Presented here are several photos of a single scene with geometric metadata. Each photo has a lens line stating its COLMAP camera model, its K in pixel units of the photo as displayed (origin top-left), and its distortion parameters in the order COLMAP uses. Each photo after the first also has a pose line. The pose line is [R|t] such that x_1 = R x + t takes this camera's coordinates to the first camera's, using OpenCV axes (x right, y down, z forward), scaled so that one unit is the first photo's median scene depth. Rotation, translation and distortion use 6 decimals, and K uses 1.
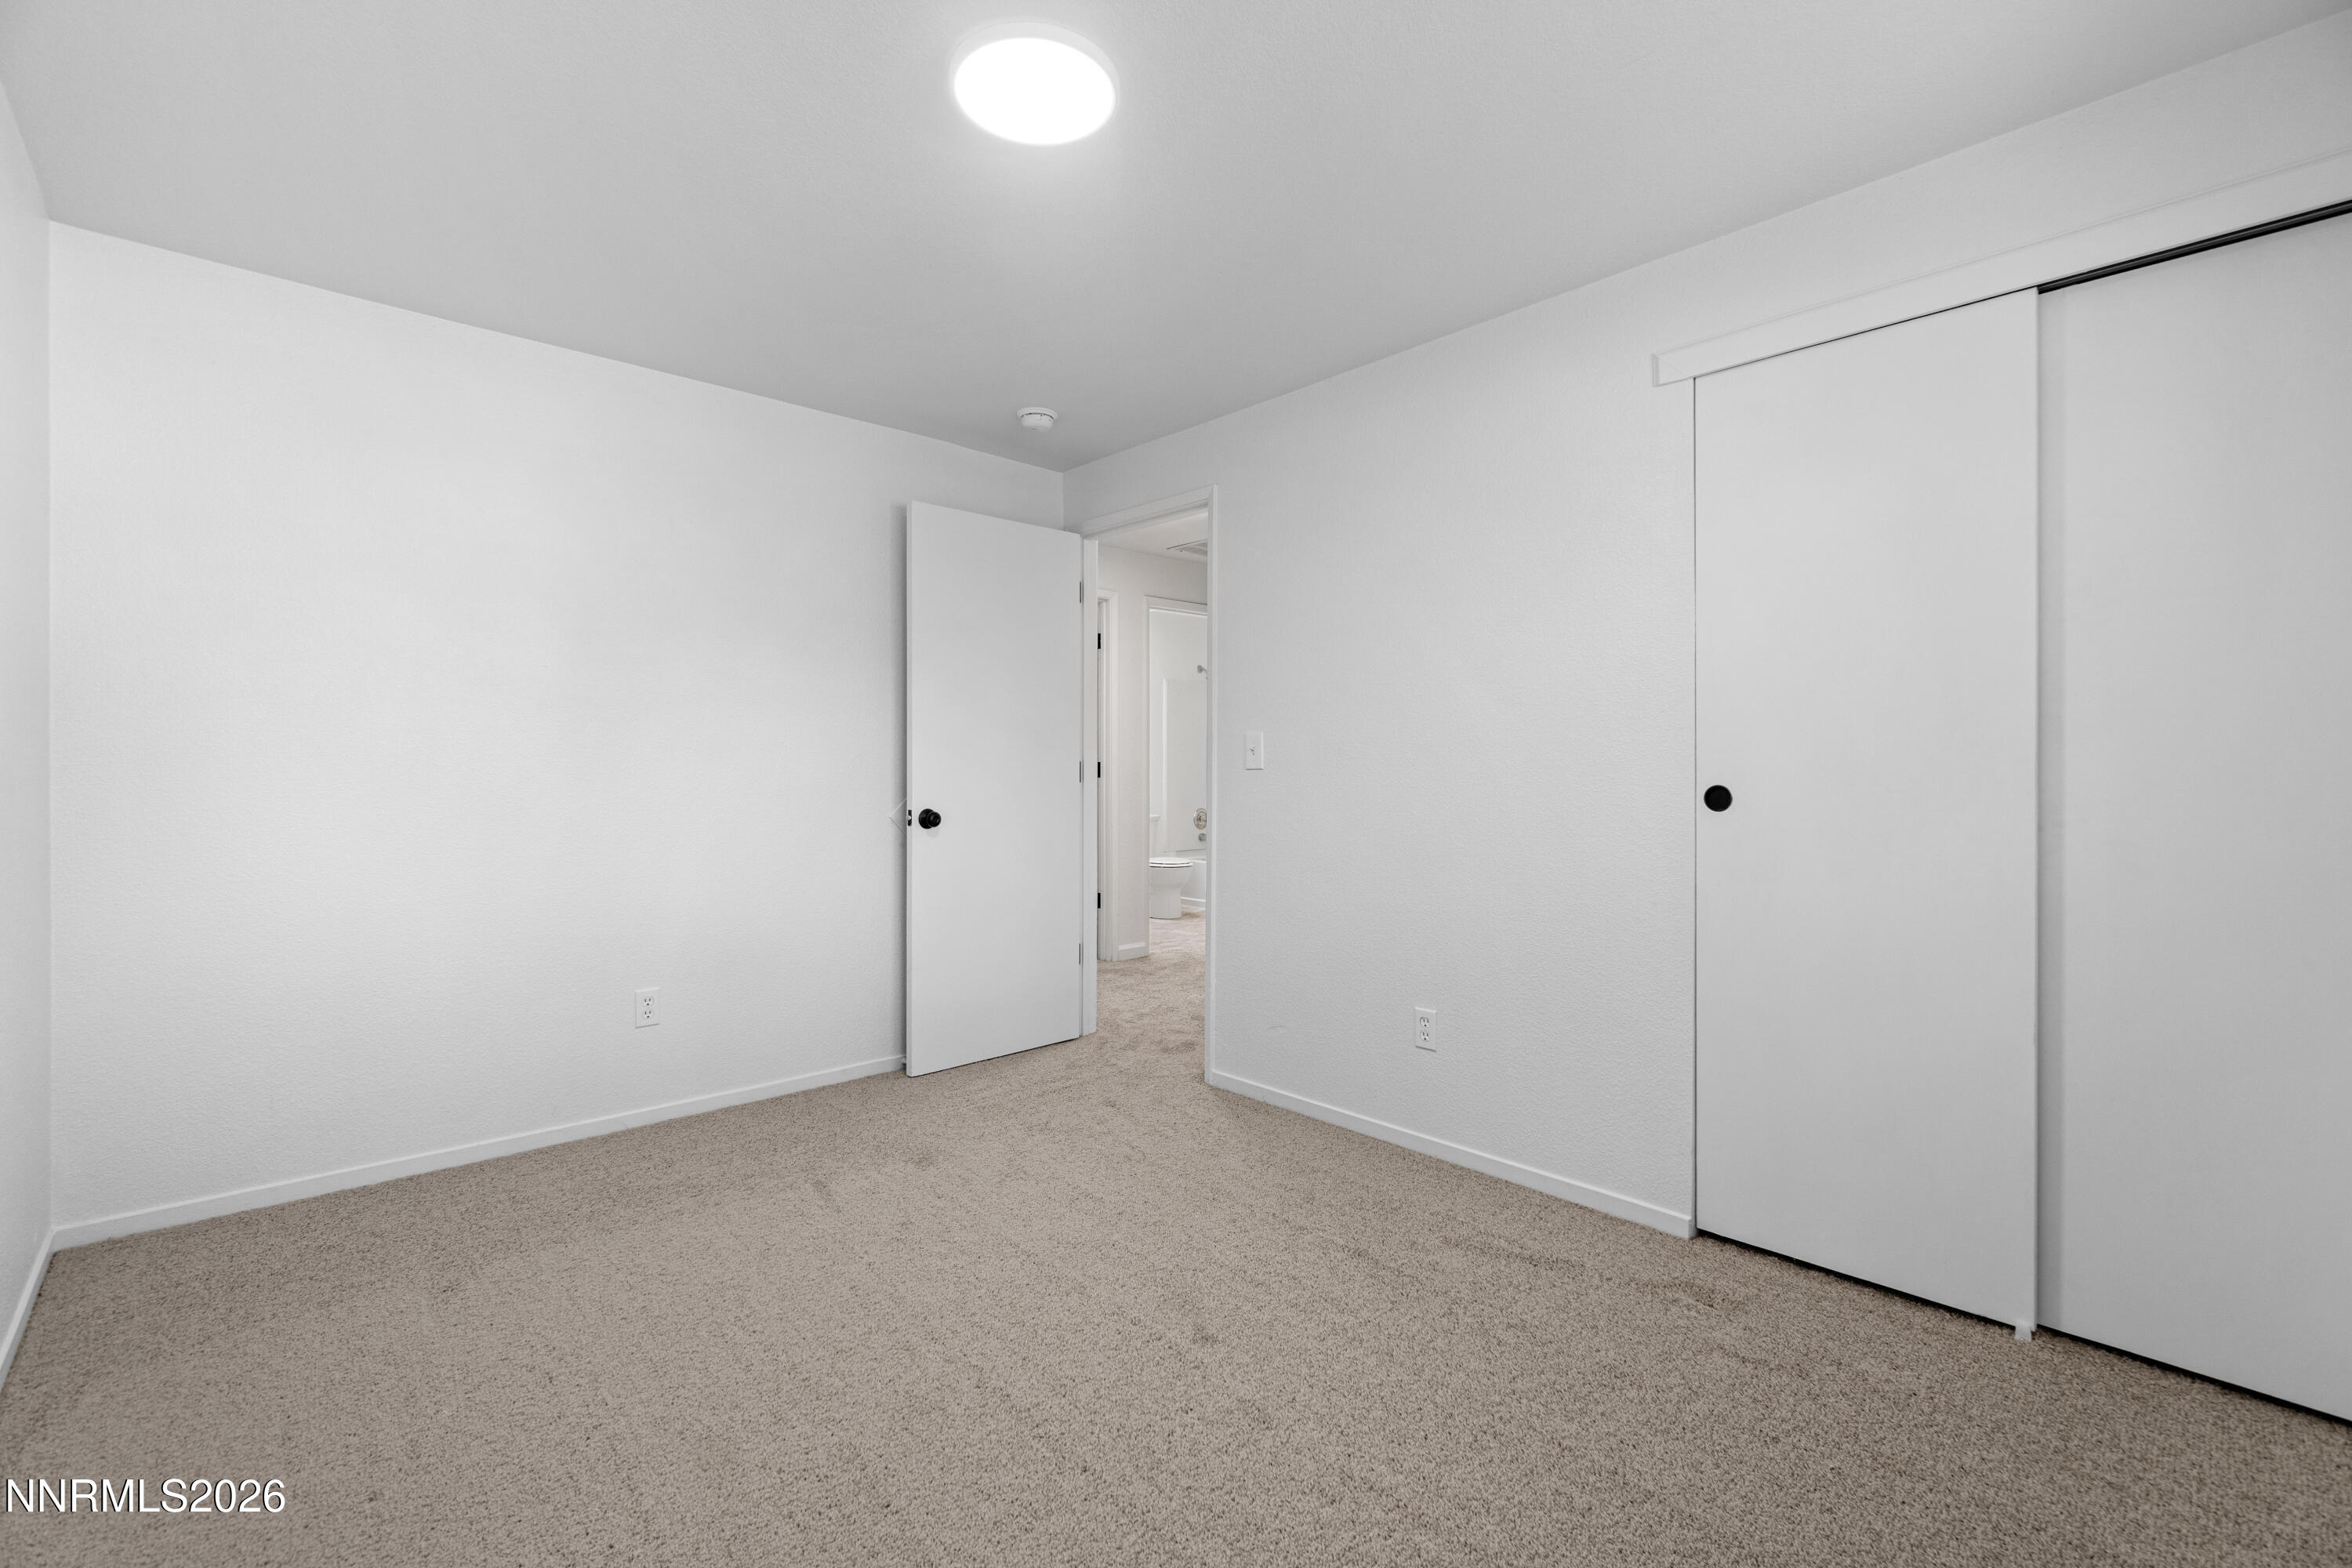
lens RADIAL K [[1027.8, 0, 1178.1], [0, 1027.8, 777.8], [0, 0, 1]] dist [-0.002492, 0.000137]
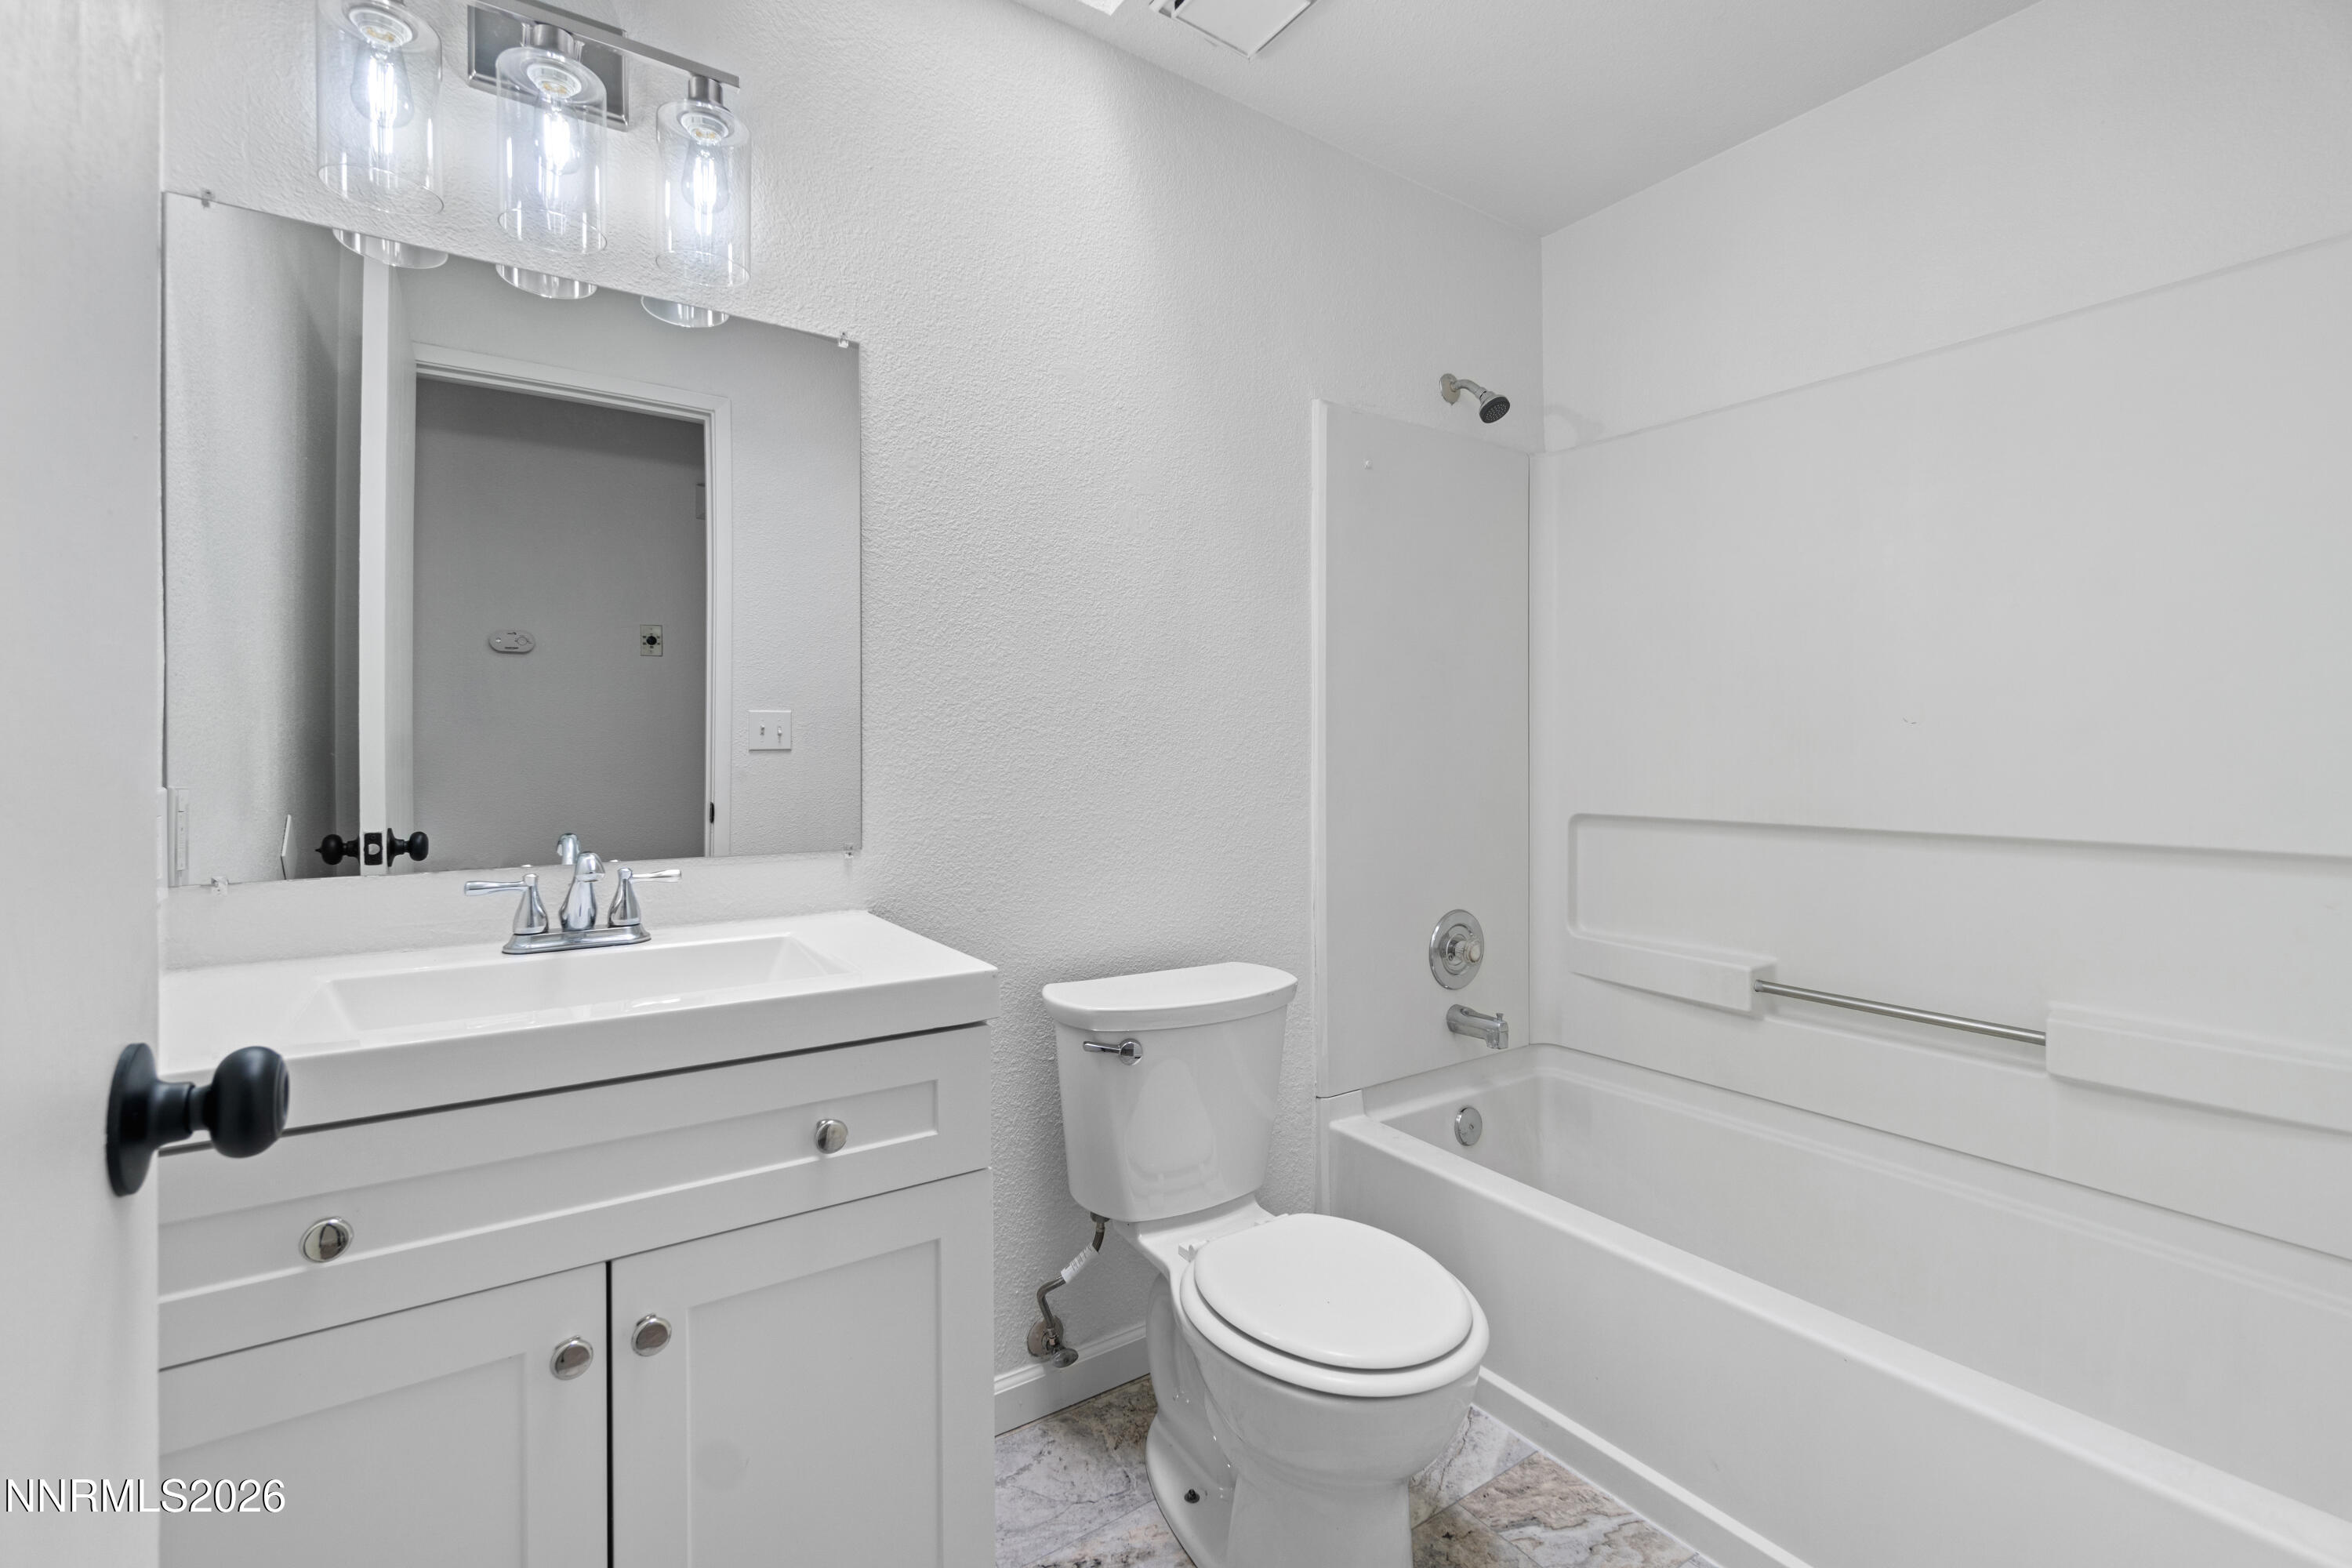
lens RADIAL K [[1027.8, 0, 1173.8], [0, 1027.8, 768.9], [0, 0, 1]] dist [-0.002492, 0.000137]
pose [[0.988705, -0.001770, -0.149862, -0.009718], [0.001818, 0.999998, 0.000185, -0.006117], [0.149862, -0.000455, 0.988707, 0.732023]]
